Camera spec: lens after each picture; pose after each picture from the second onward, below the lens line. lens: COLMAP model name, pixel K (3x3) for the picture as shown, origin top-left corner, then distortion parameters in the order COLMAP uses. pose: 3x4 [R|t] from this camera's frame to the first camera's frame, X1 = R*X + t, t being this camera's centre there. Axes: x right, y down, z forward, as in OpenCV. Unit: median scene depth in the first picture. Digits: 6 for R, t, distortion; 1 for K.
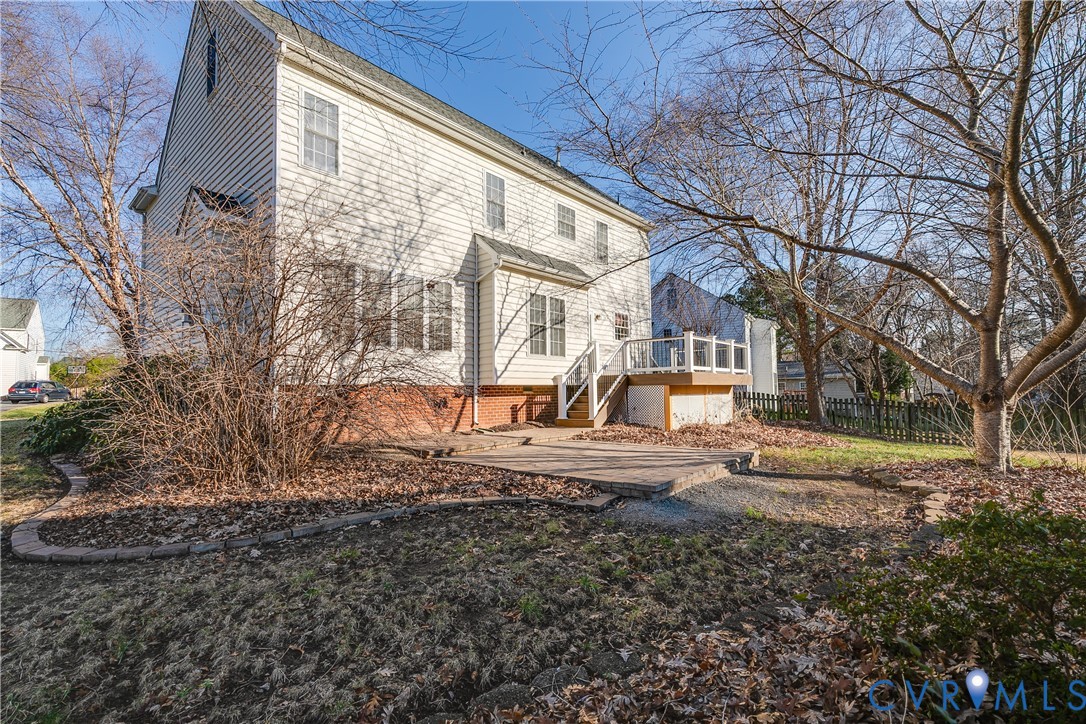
lens RADIAL K [[495.0, 0, 545.7], [0, 495.0, 366.0], [0, 0, 1]] dist [0.000883, -0.000258]
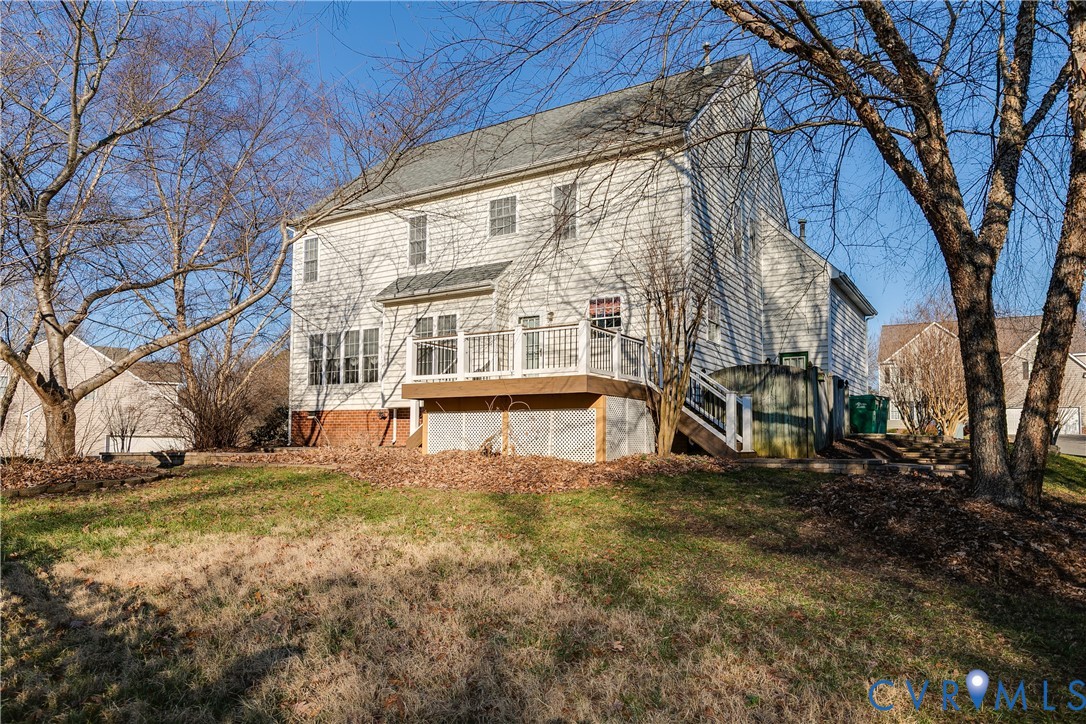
lens RADIAL K [[705.5, 0, 543.5], [0, 705.5, 404.1], [0, 0, 1]] dist [0.000299, 0.000155]
pose [[0.155364, -0.041540, -0.986984, 1.510277], [0.040130, 0.998556, -0.035710, 0.098284], [0.987042, -0.034059, 0.156806, 1.051581]]
